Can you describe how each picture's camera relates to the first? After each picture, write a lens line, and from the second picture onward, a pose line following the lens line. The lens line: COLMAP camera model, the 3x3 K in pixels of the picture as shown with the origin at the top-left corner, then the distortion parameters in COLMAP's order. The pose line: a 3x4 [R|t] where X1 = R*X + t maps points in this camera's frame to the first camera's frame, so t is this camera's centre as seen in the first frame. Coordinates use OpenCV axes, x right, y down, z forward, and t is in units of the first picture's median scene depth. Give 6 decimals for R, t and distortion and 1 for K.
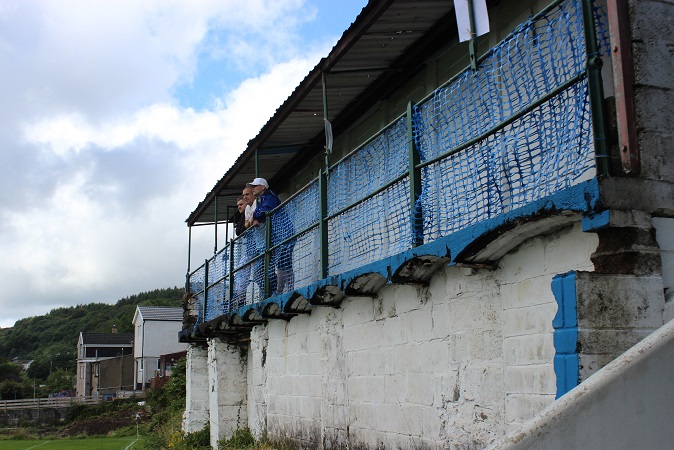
lens RADIAL K [[759.4, 0, 337.0], [0, 759.4, 225.0], [0, 0, 1]] dist [-0.169741, 0.029099]
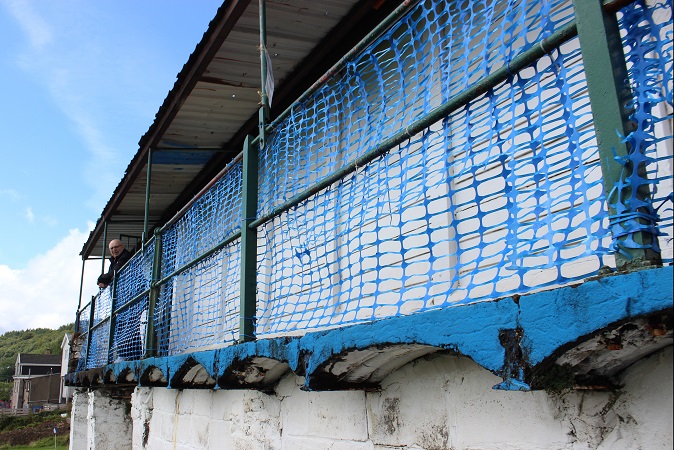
lens RADIAL K [[570.9, 0, 336.4], [0, 570.9, 239.2], [0, 0, 1]] dist [-0.110744, 0.000187]
pose [[0.982957, 0.044769, 0.178303, -0.019845], [-0.033220, 0.997184, -0.067237, 0.018866], [-0.180811, 0.060168, 0.981676, 0.412618]]
